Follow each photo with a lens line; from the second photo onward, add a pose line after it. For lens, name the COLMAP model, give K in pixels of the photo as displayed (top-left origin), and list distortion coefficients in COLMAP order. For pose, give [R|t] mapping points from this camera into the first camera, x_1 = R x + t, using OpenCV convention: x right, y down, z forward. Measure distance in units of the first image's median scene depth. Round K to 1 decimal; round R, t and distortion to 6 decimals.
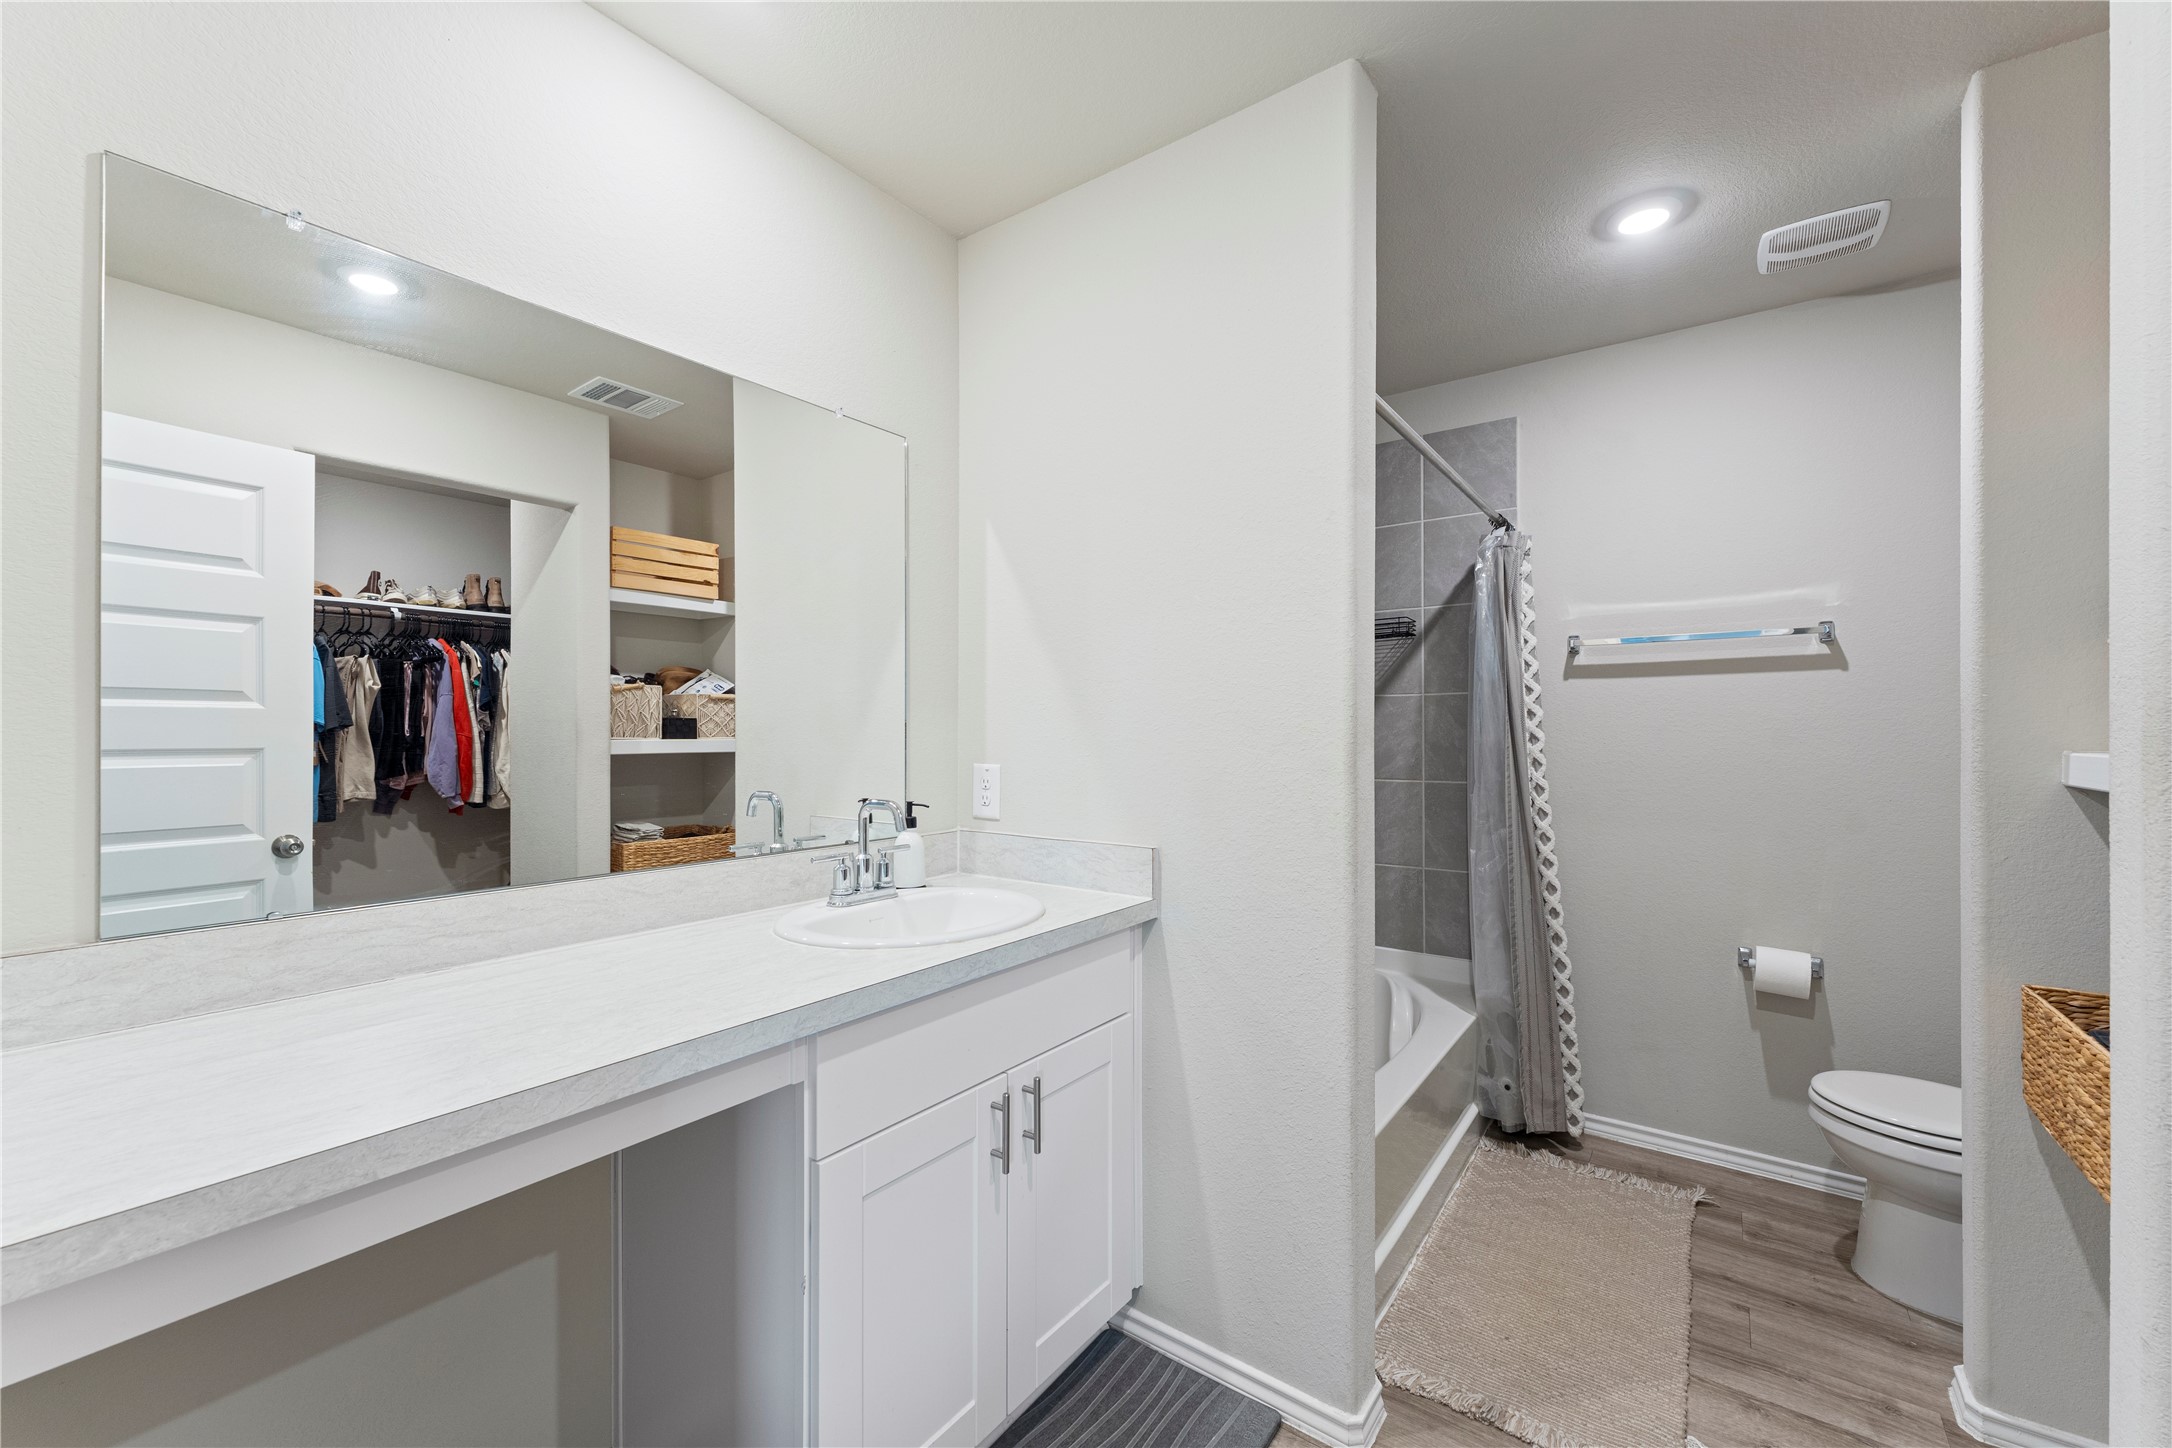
lens RADIAL K [[869.2, 0, 1086.2], [0, 869.2, 729.2], [0, 0, 1]] dist [0.001230, 0.000230]
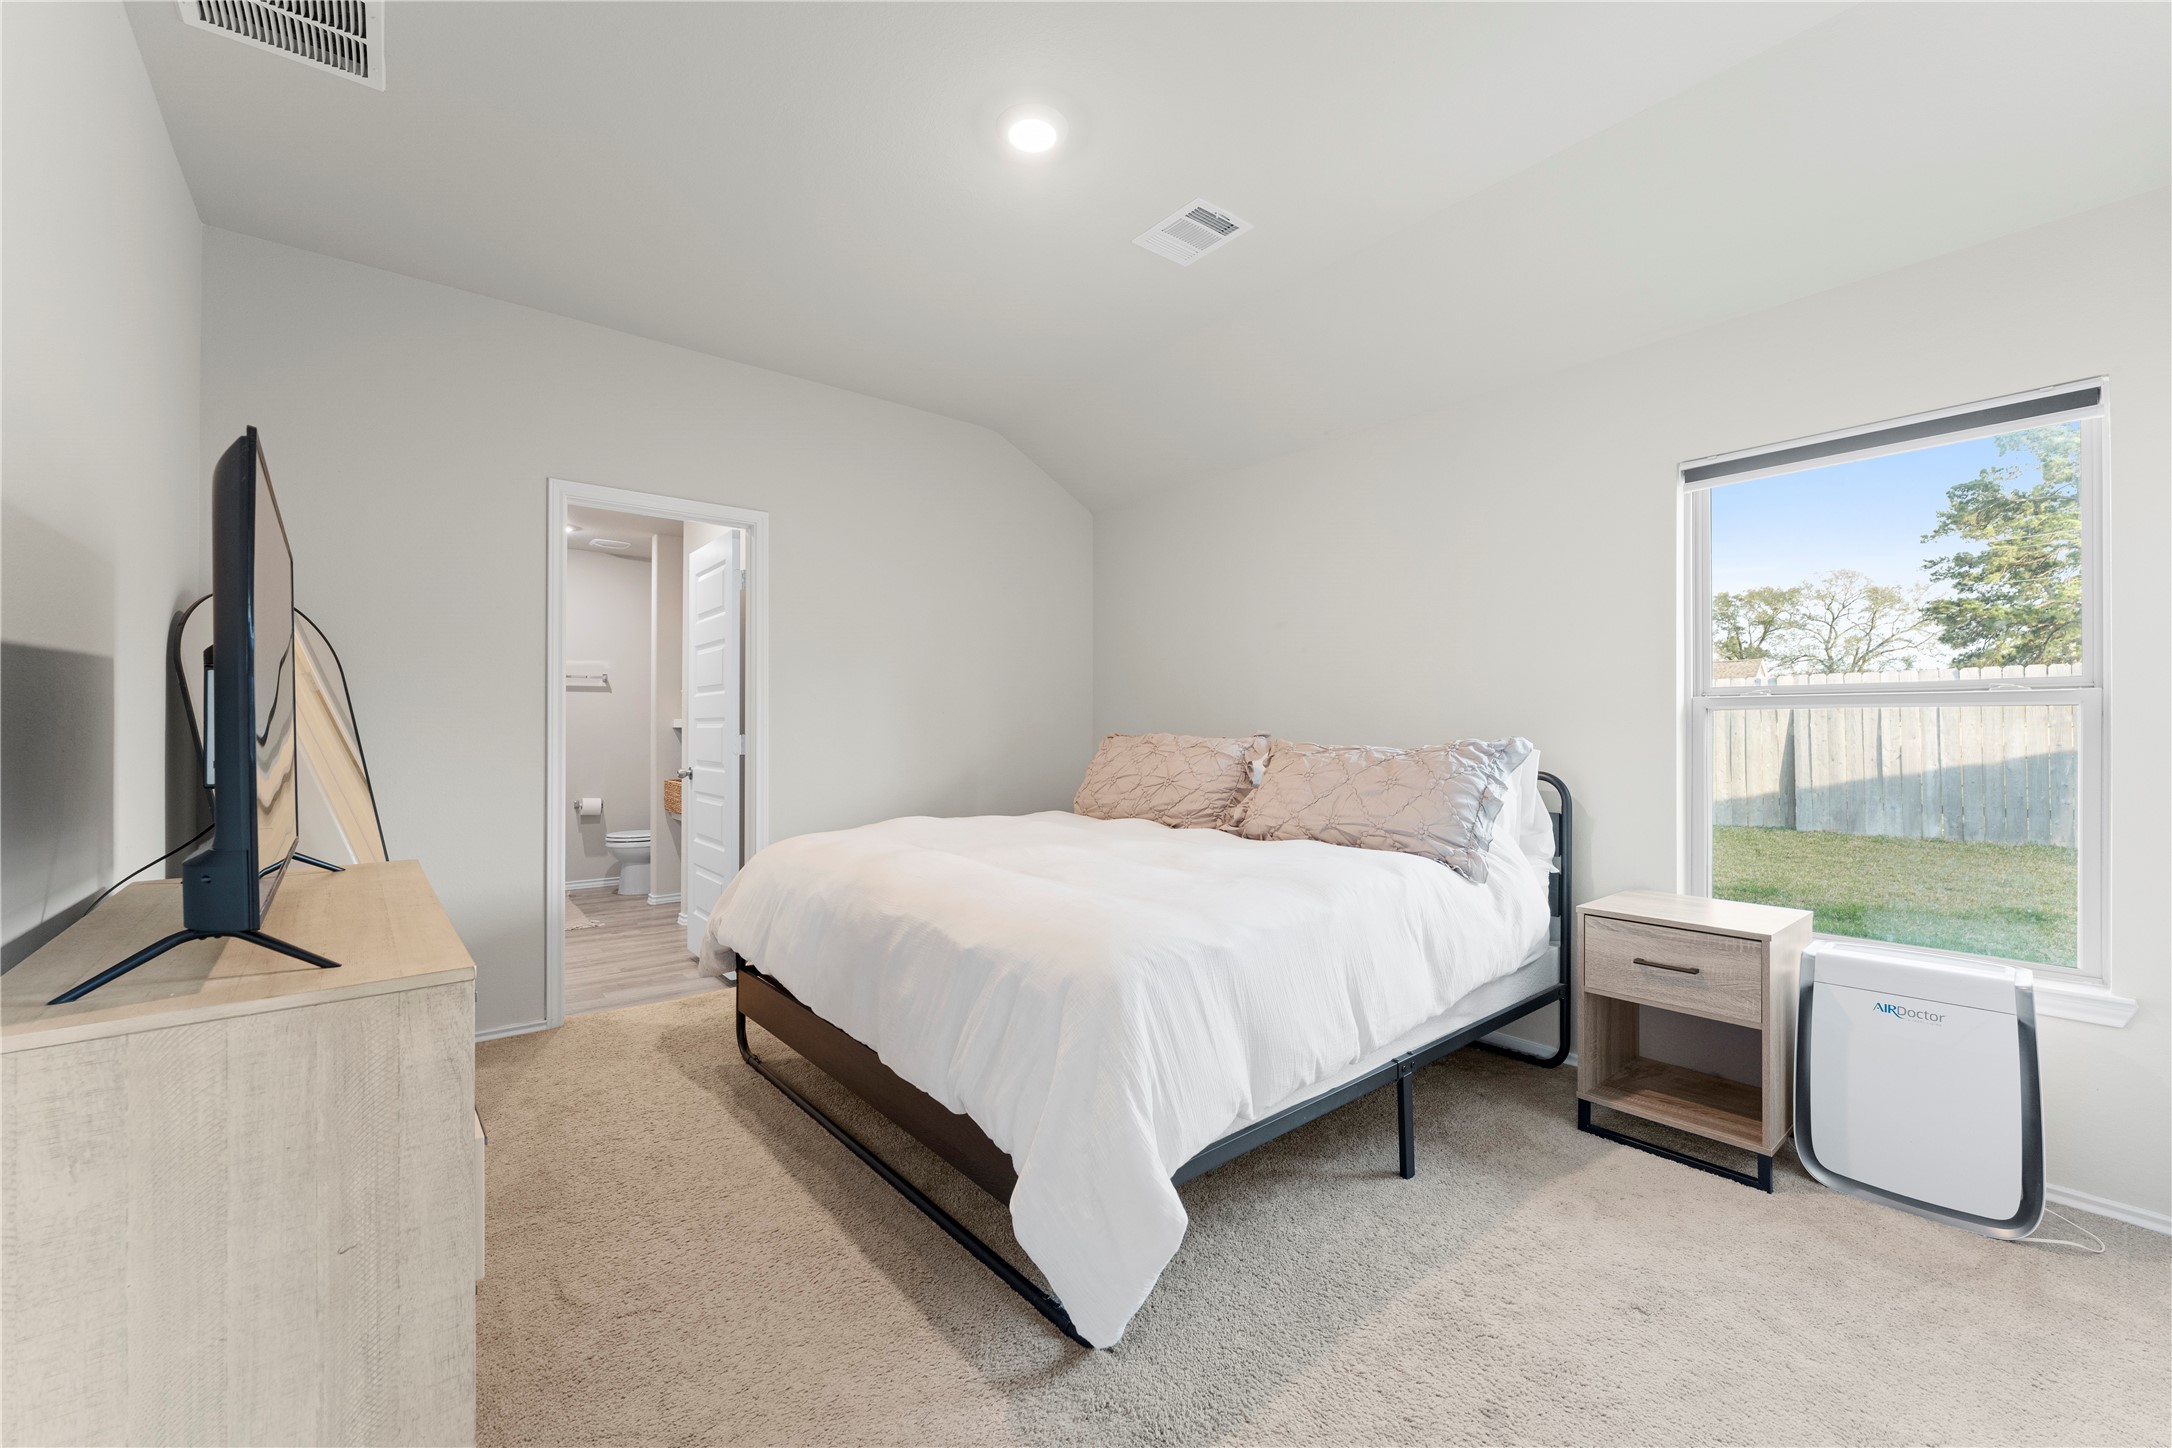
lens RADIAL K [[869.2, 0, 1087.0], [0, 869.2, 728.1], [0, 0, 1]] dist [0.001230, 0.000230]
pose [[0.255142, 0.005827, 0.966886, -1.370903], [-0.002591, 0.999982, -0.005342, 0.053156], [-0.966900, -0.001142, 0.255153, -1.129016]]
